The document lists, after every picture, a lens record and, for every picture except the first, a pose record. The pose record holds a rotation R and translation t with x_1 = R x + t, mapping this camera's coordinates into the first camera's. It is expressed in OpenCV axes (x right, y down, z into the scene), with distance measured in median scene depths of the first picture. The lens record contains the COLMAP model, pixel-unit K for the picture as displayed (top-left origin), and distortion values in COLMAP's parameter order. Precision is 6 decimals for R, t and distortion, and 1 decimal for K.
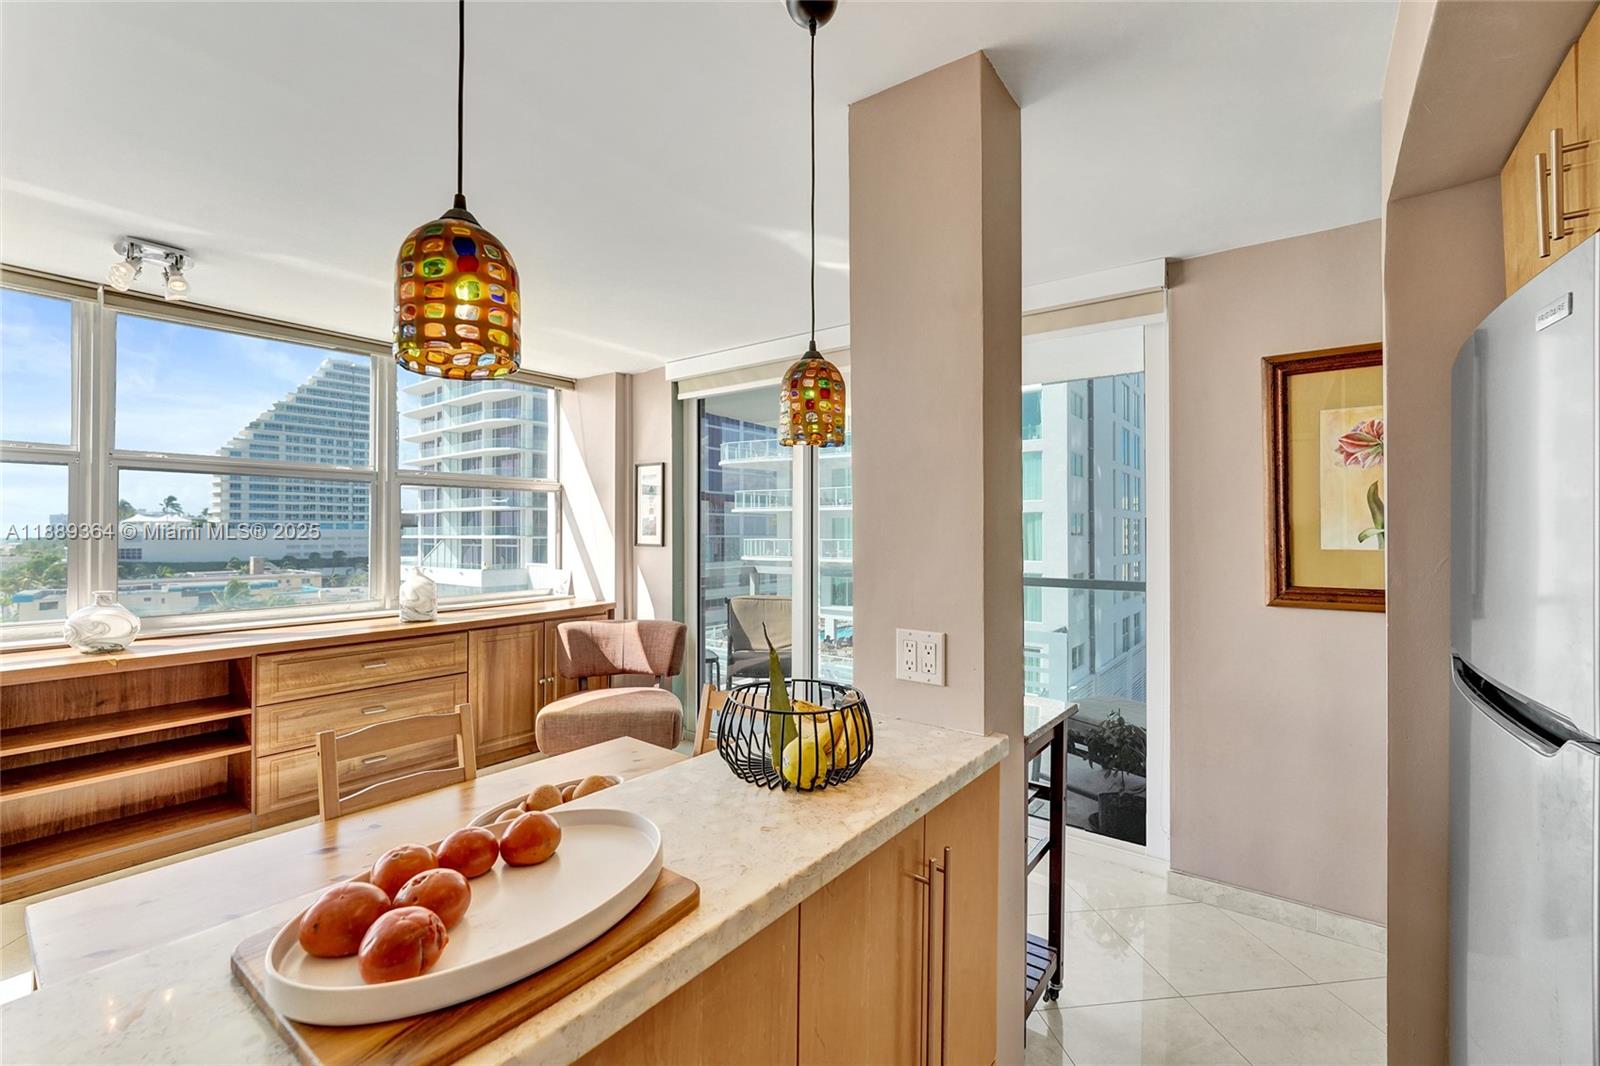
lens RADIAL K [[668.5, 0, 796.3], [0, 668.5, 526.1], [0, 0, 1]] dist [-0.012800, 0.000903]
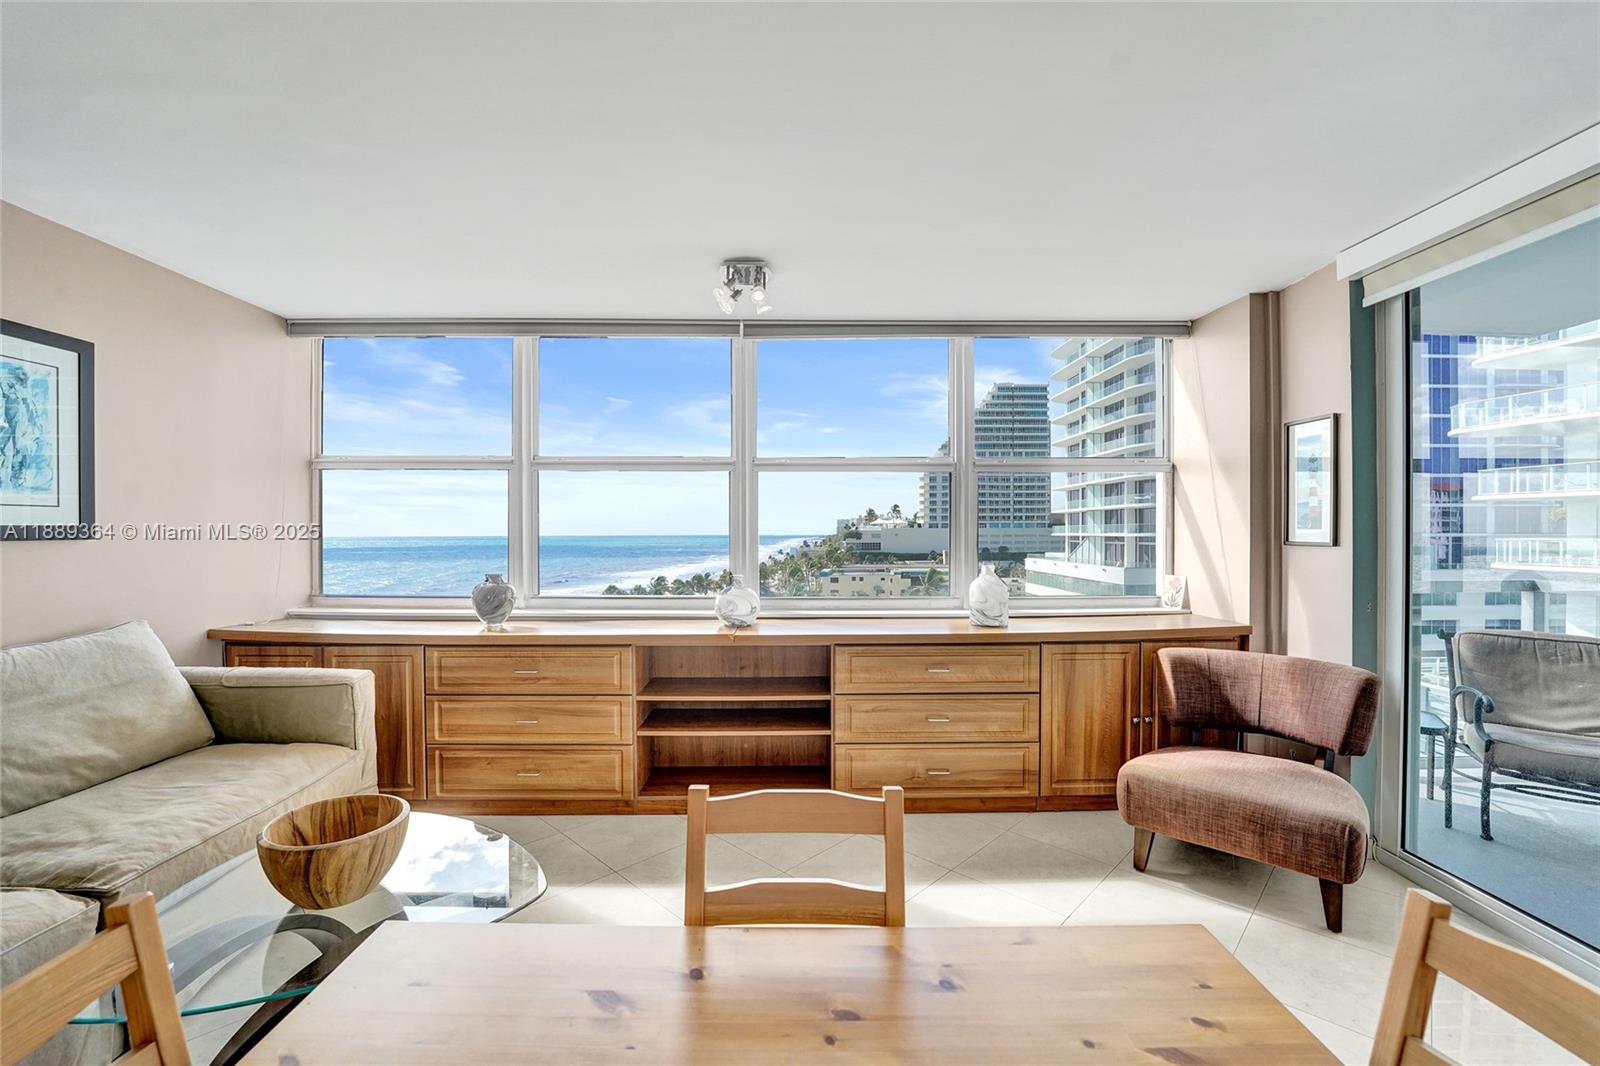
lens RADIAL K [[656.4, 0, 790.7], [0, 656.4, 536.1], [0, 0, 1]] dist [-0.032200, -0.000239]
pose [[0.607678, 0.003475, -0.794176, -0.030034], [0.011031, 0.999857, 0.012816, 0.007786], [0.794107, -0.016549, 0.607553, 0.217297]]
